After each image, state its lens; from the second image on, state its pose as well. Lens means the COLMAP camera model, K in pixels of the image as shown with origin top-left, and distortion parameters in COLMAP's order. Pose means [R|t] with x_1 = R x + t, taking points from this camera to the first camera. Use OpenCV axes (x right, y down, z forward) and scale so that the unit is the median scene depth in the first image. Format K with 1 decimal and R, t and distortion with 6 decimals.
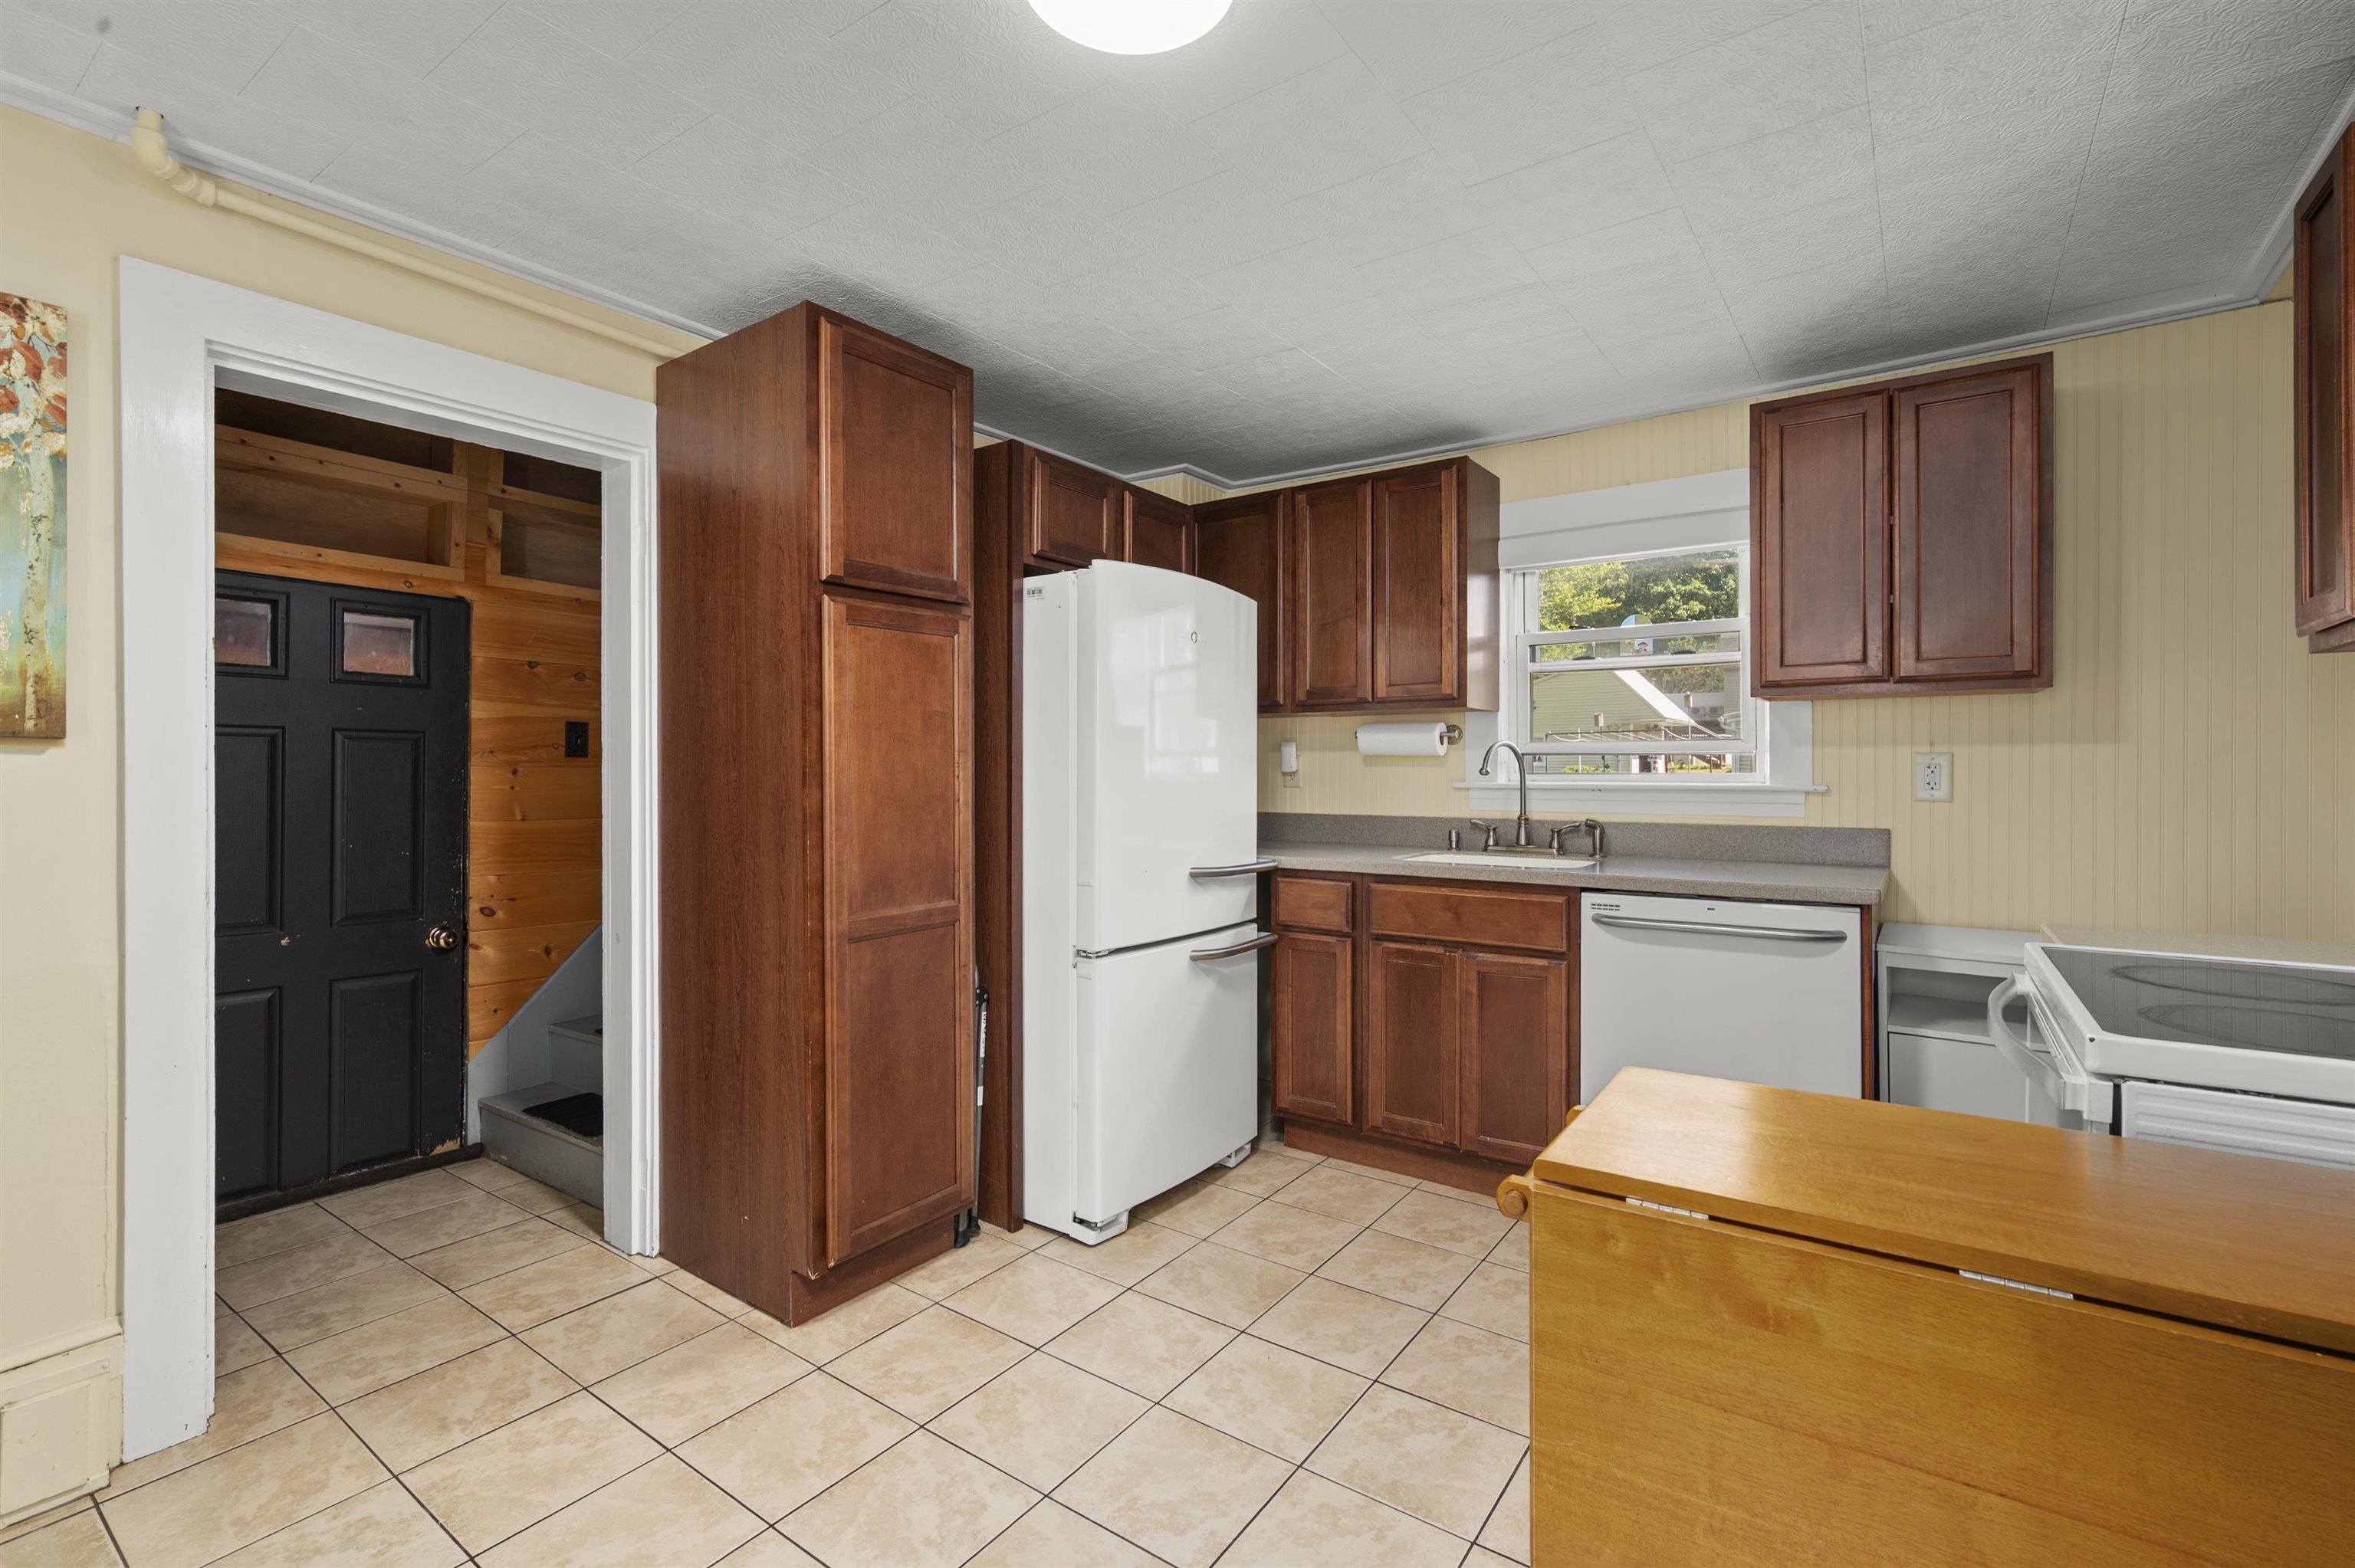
lens RADIAL K [[1042.4, 0, 1166.9], [0, 1042.4, 772.2], [0, 0, 1]] dist [-0.000662, 0.001567]
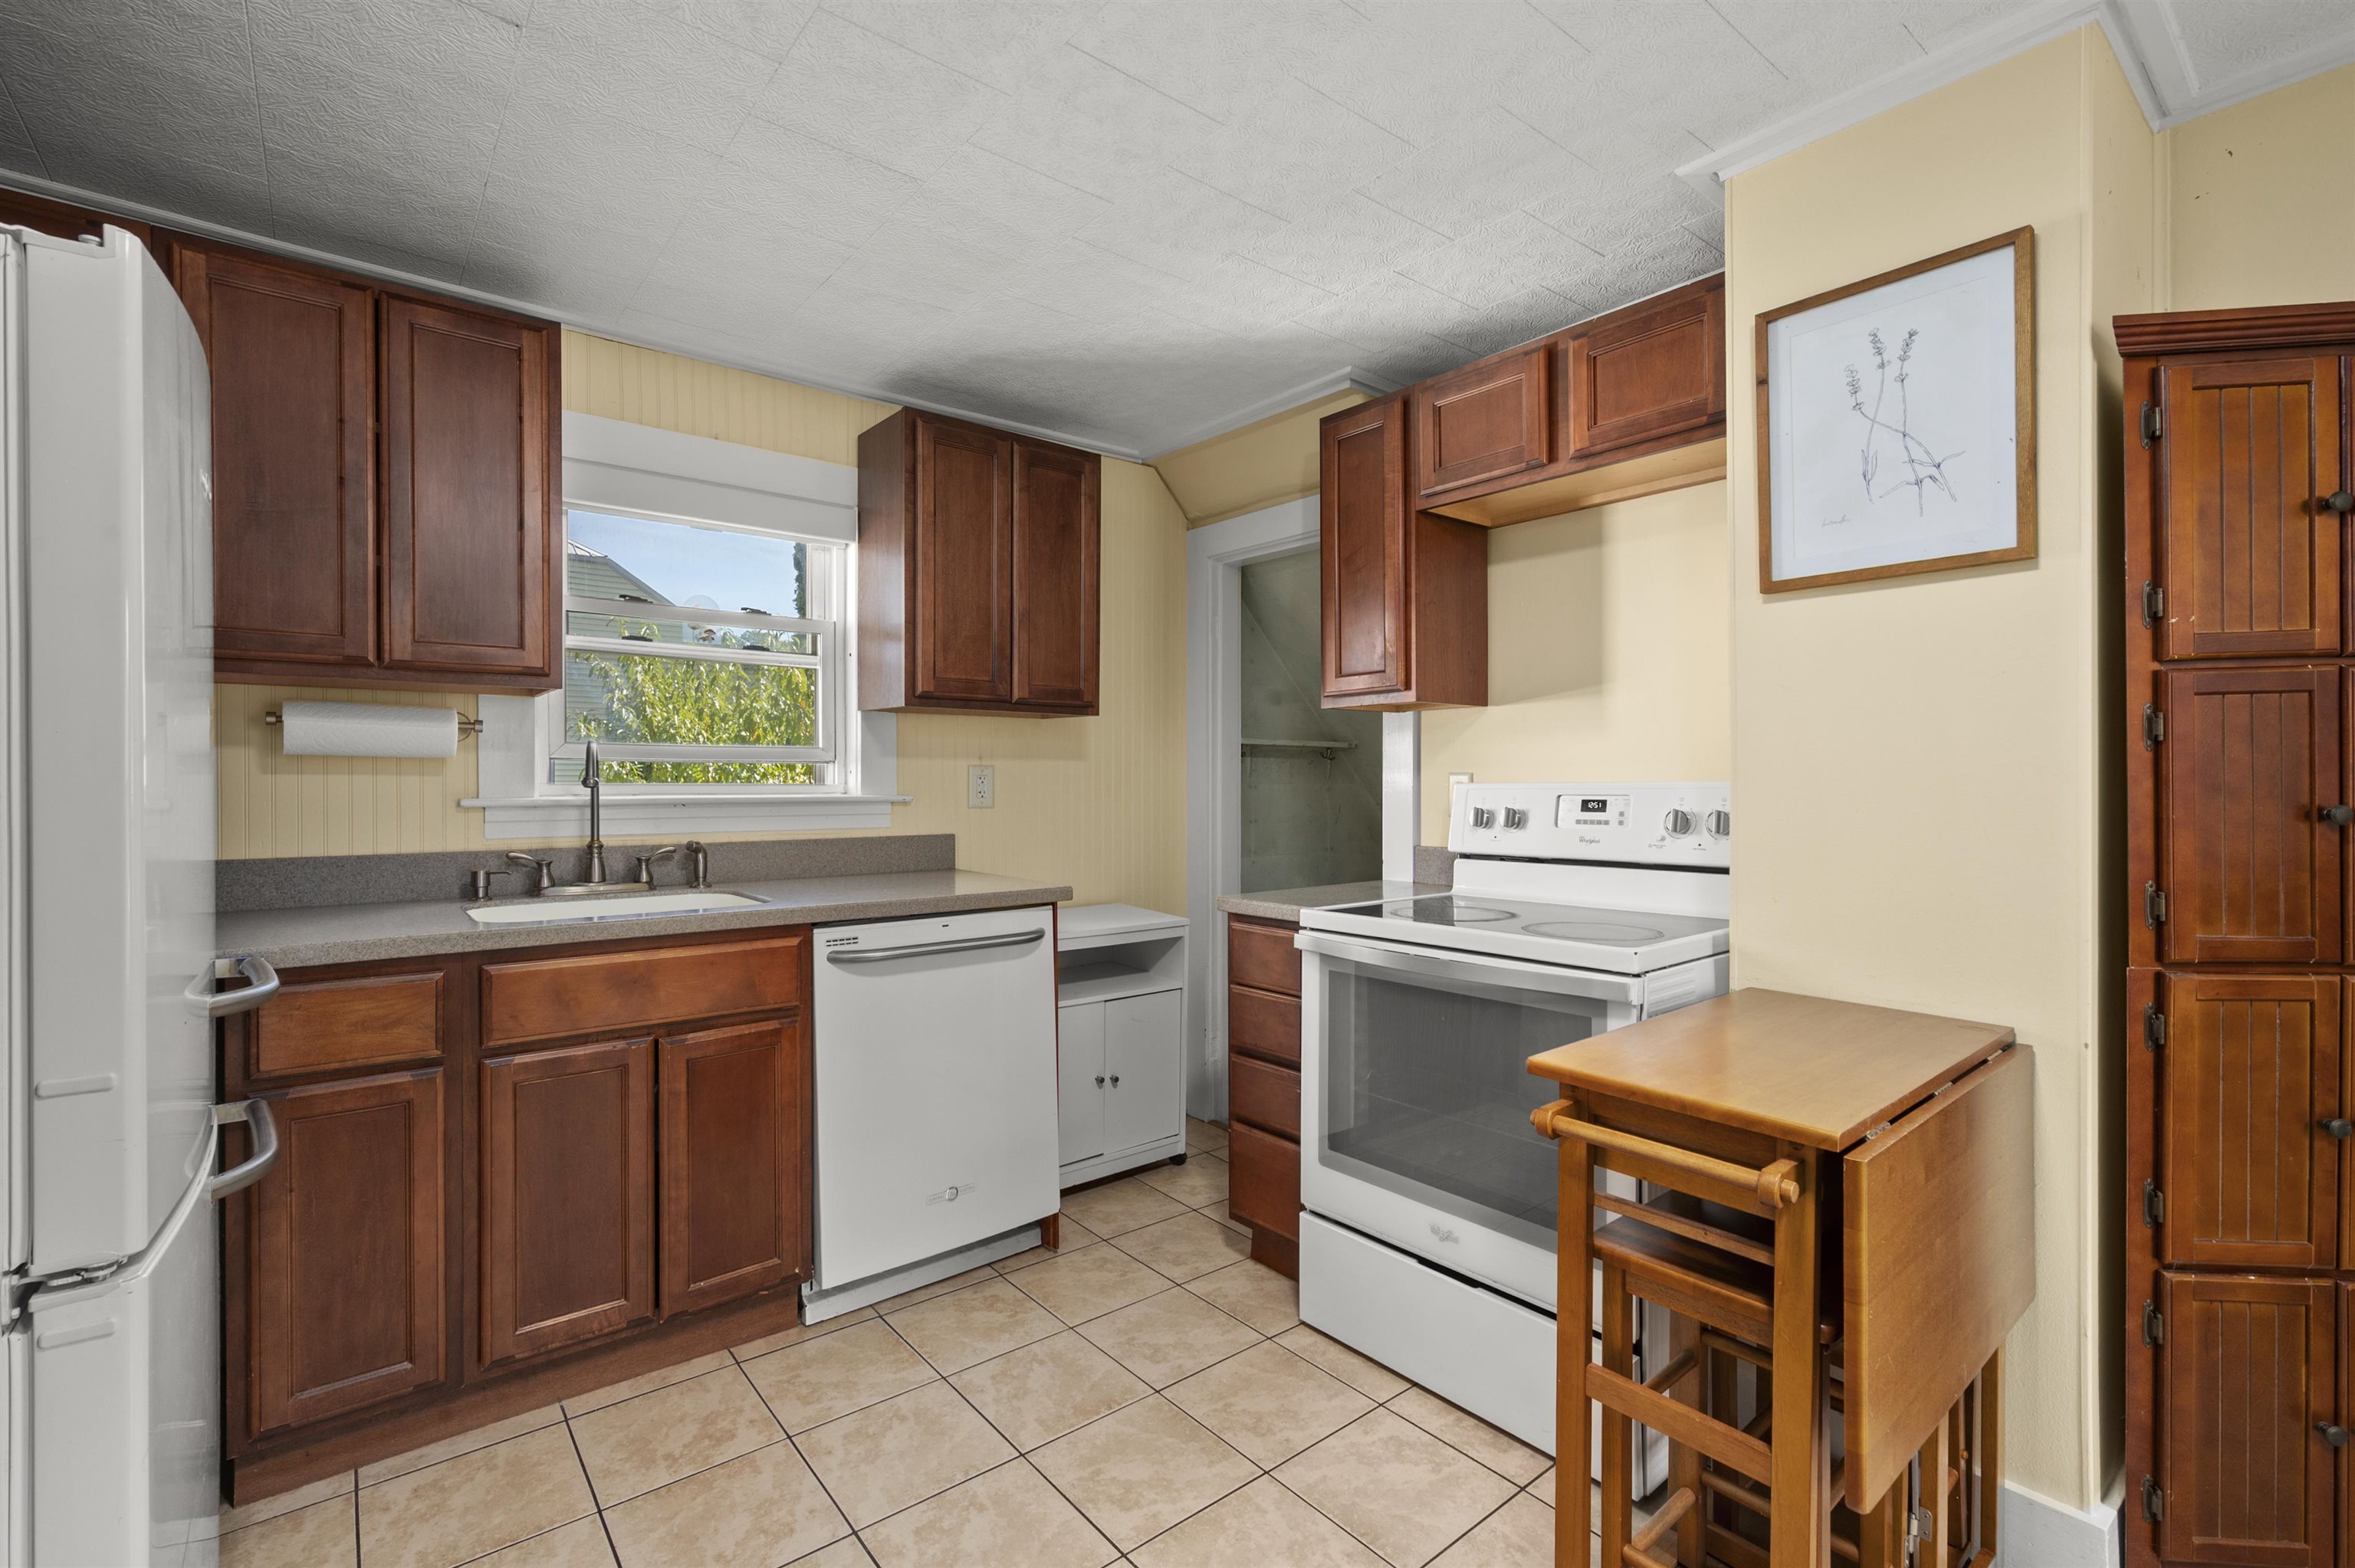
lens RADIAL K [[1042.4, 0, 1175.2], [0, 1042.4, 785.1], [0, 0, 1]] dist [-0.000662, 0.001567]
pose [[0.259237, -0.004916, 0.965801, -0.313806], [0.001675, 0.999988, 0.004640, -0.001885], [-0.965812, 0.000415, 0.259242, 0.491651]]
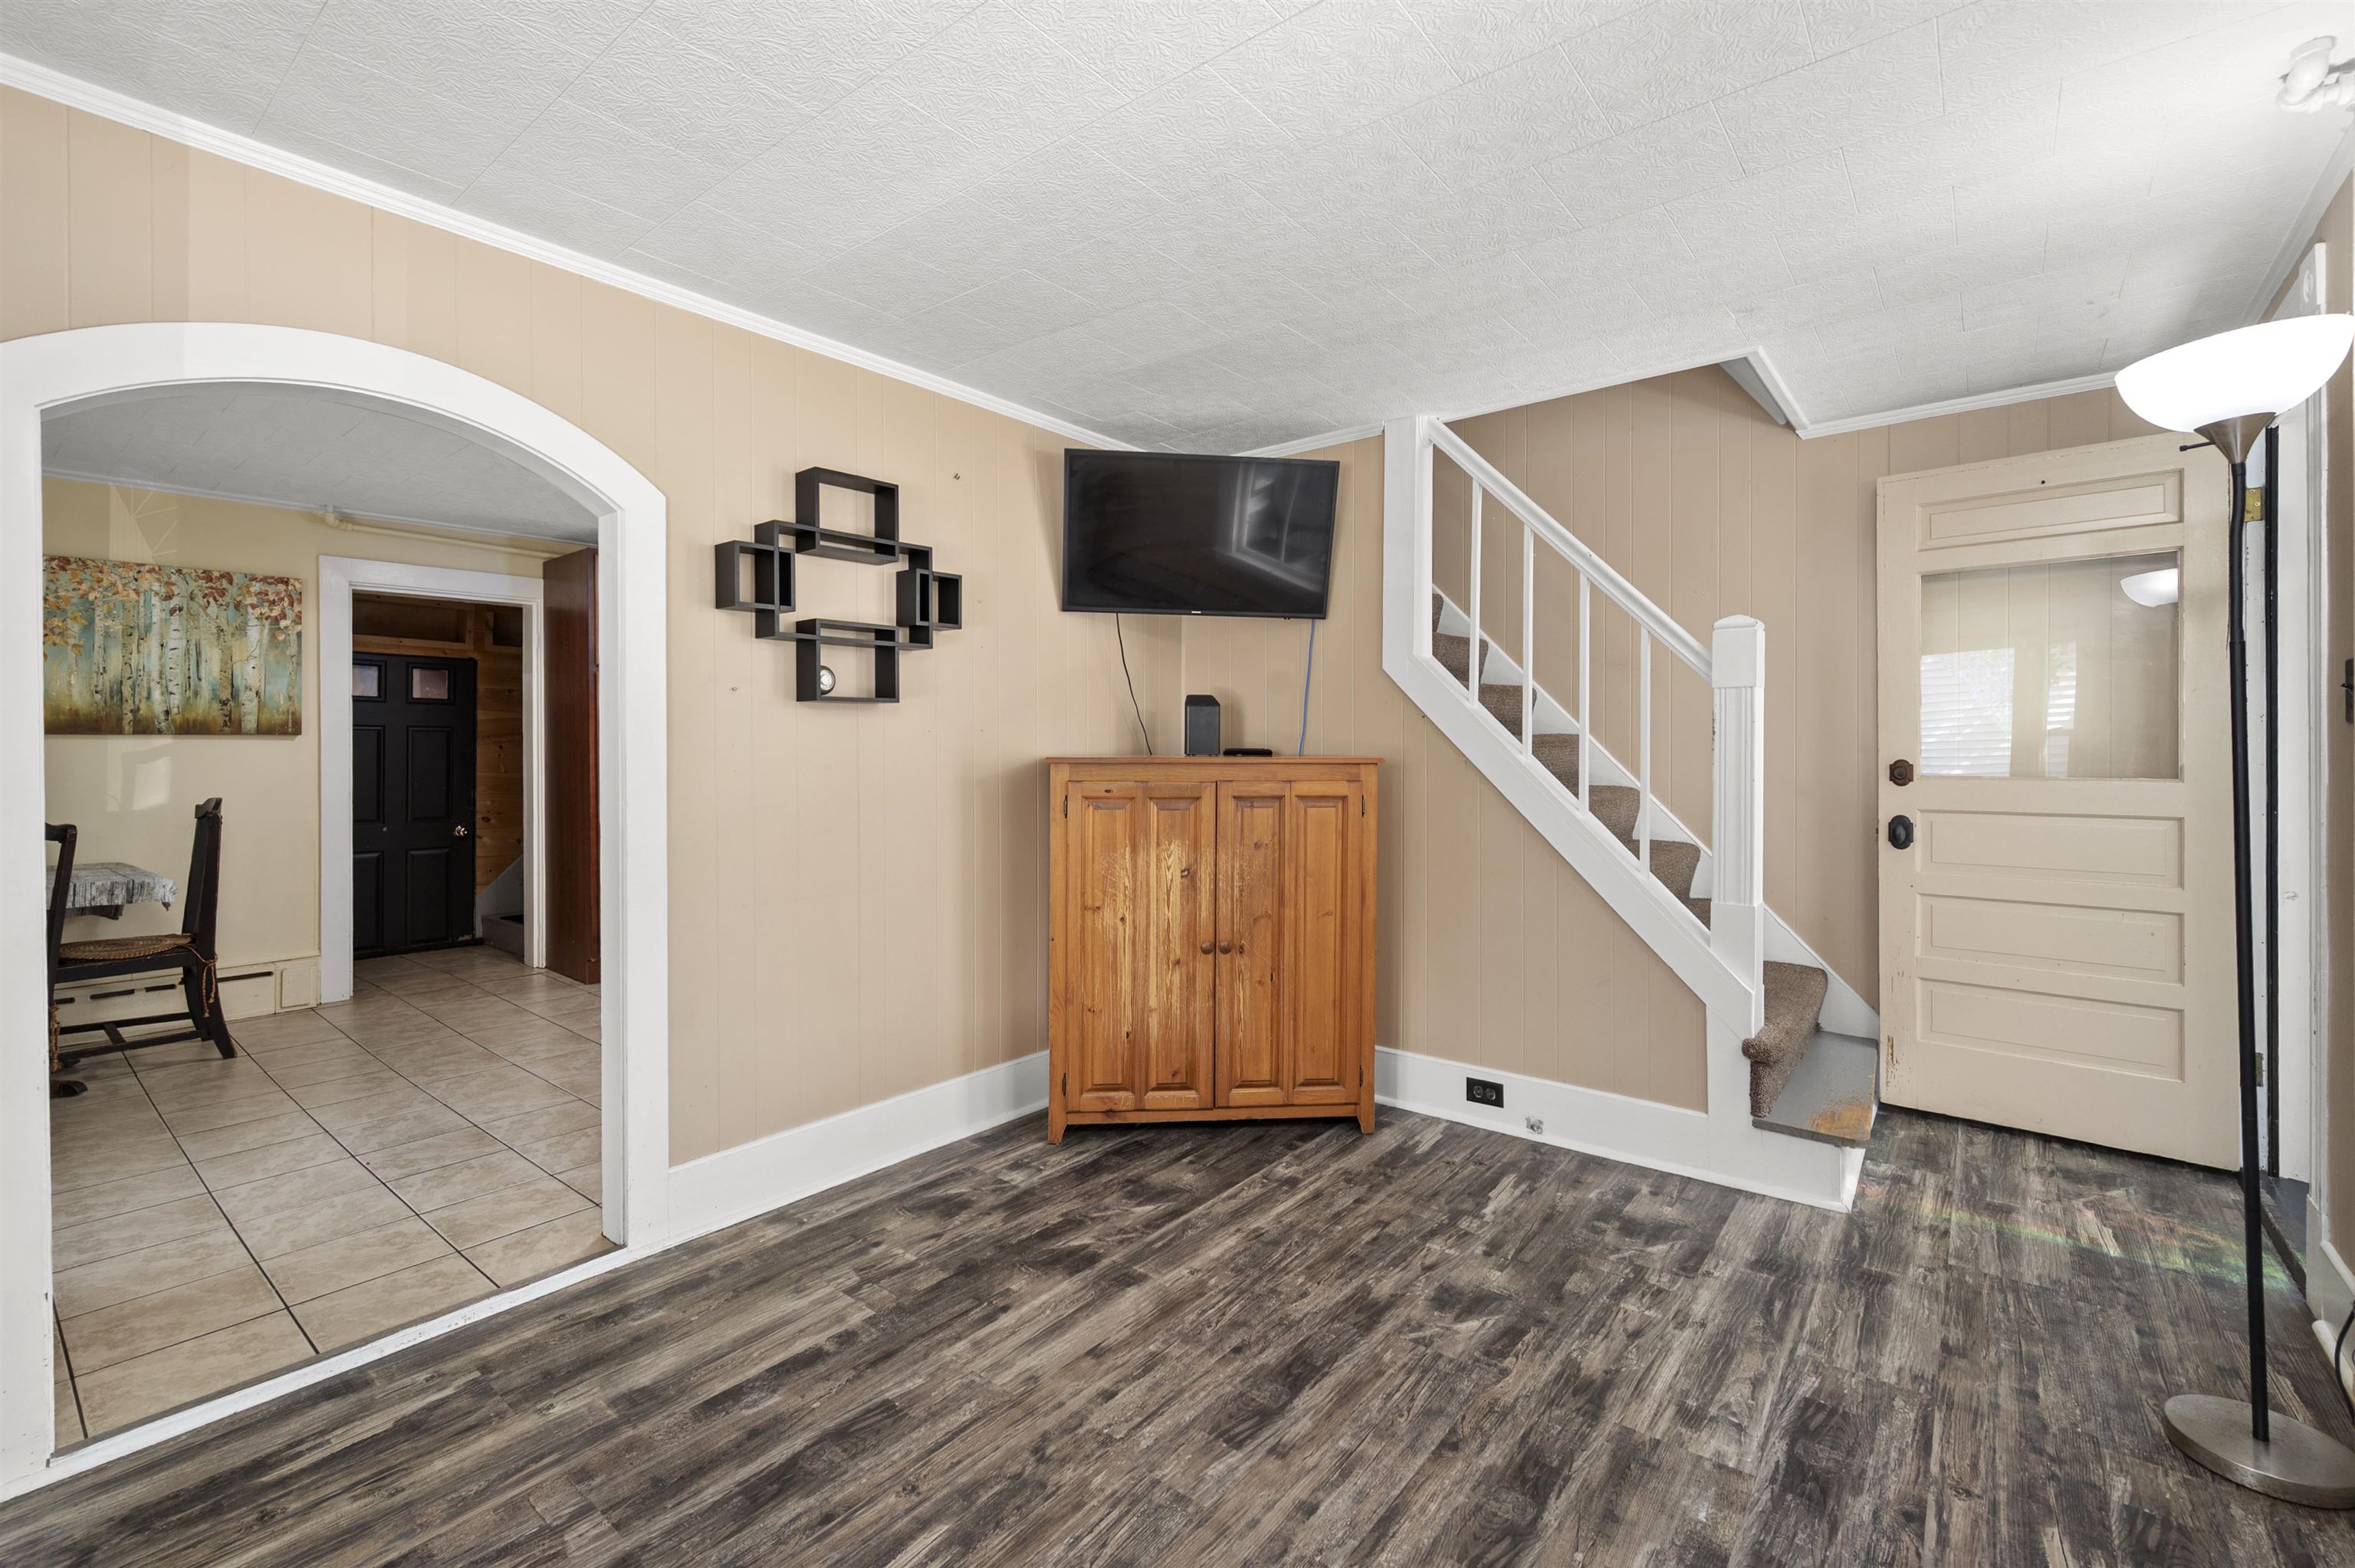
lens RADIAL K [[1023.6, 0, 1179.8], [0, 1023.6, 746.2], [0, 0, 1]] dist [-0.000639, 0.000367]
pose [[0.998102, -0.003475, -0.061479, 0.882487], [0.003345, 0.999992, -0.002231, 0.007564], [0.061486, 0.002021, 0.998106, -0.961569]]
